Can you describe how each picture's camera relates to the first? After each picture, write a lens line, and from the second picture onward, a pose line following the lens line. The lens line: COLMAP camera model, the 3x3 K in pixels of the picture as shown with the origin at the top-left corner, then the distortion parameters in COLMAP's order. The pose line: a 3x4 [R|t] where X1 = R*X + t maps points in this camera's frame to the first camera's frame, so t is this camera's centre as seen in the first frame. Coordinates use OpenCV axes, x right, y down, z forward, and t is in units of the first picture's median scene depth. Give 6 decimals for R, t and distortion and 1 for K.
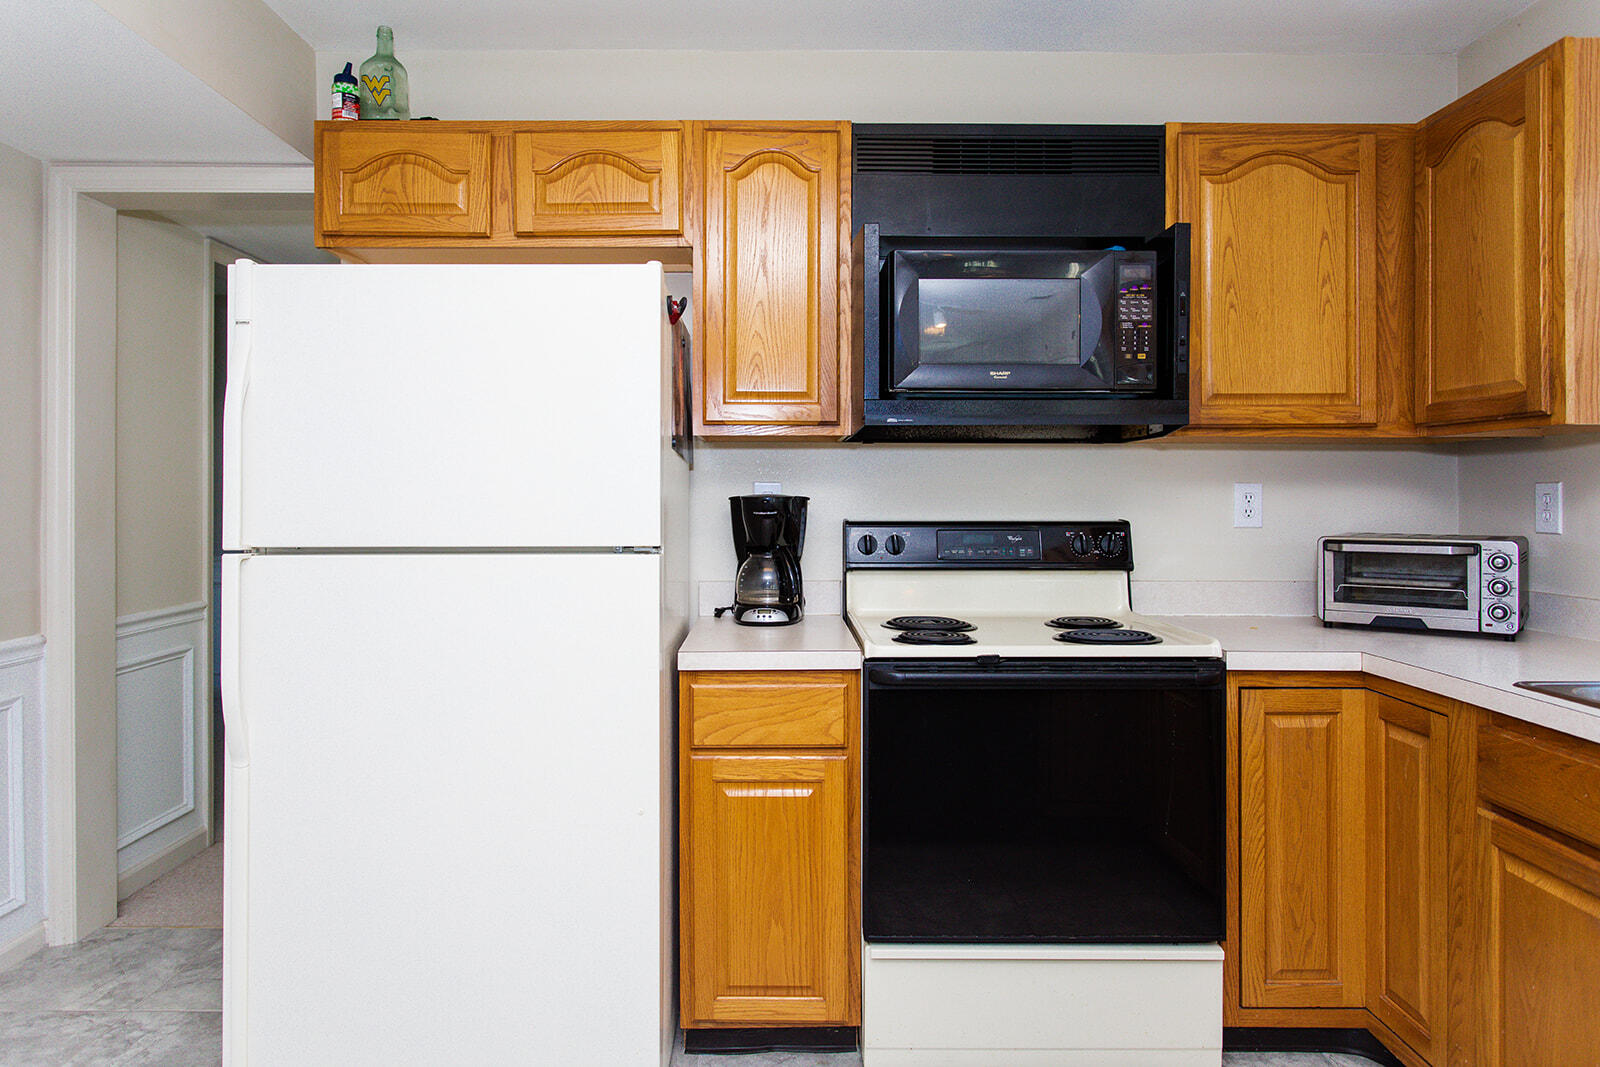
lens RADIAL K [[1091.8, 0, 798.3], [0, 1091.8, 490.7], [0, 0, 1]] dist [-0.000270, 0.003255]
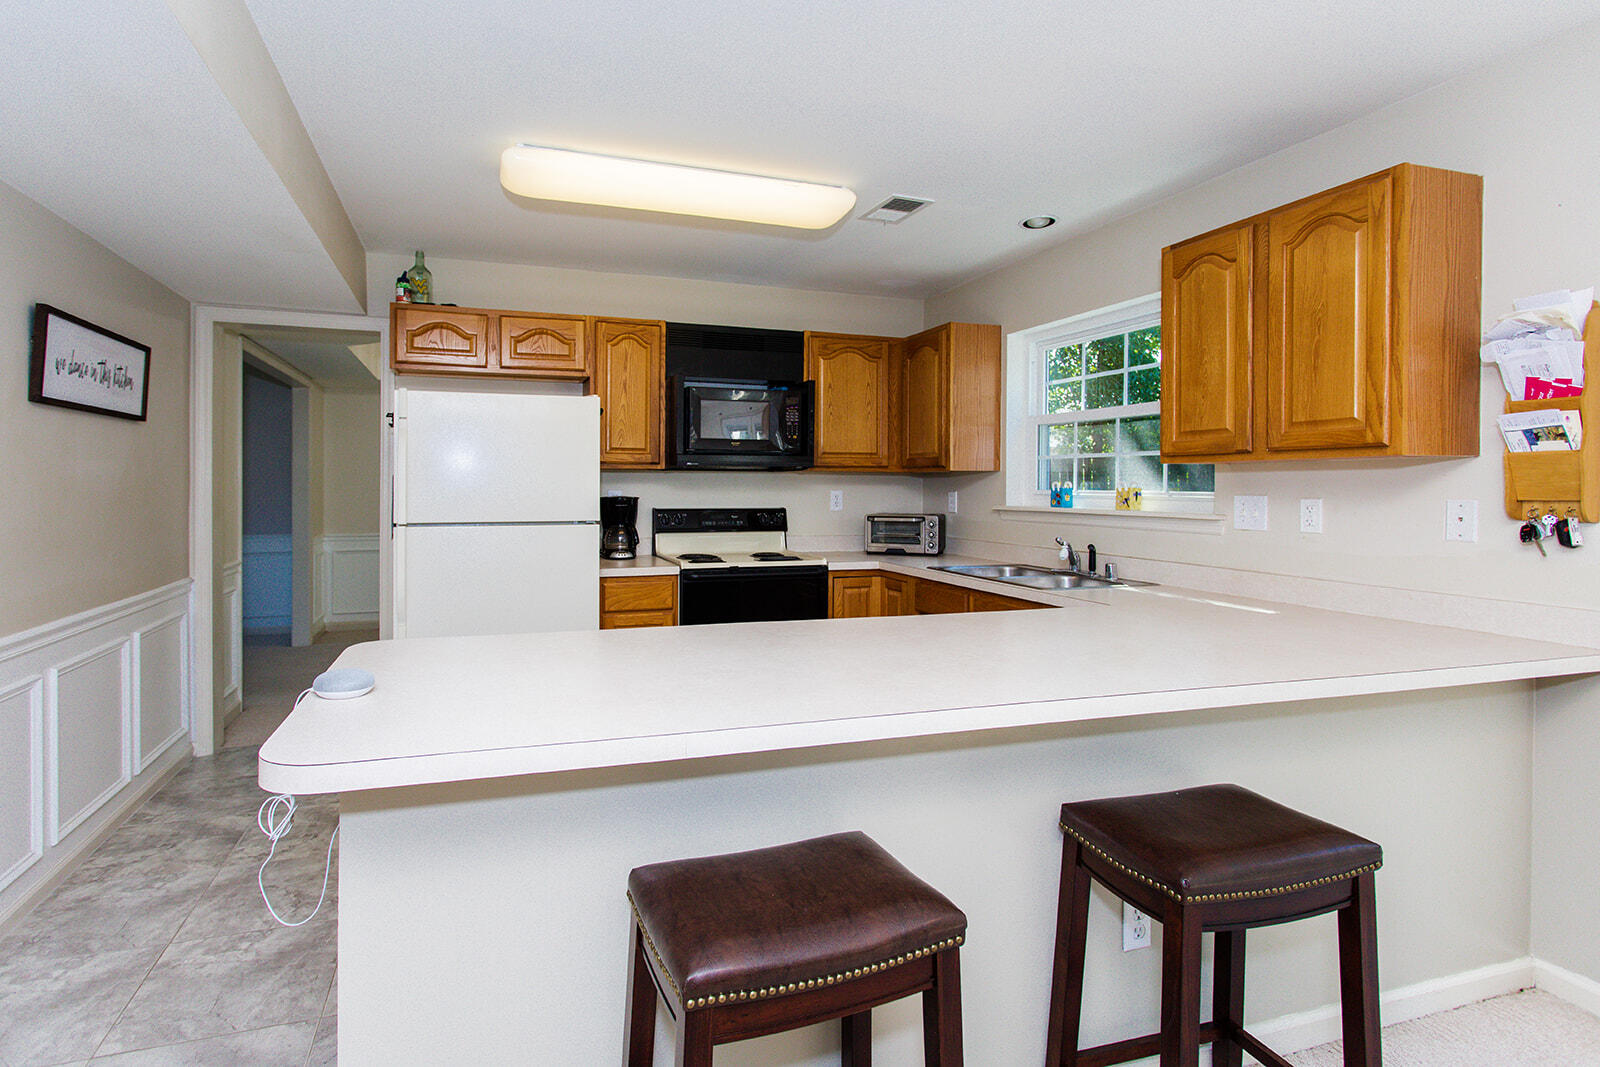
lens RADIAL K [[765.5, 0, 798.6], [0, 765.5, 502.6], [0, 0, 1]] dist [0.002456, -0.000231]
pose [[0.941372, -0.002403, 0.337360, -0.212476], [-0.005167, 0.999755, 0.021539, -0.018193], [-0.337329, -0.022019, 0.941129, -0.500895]]
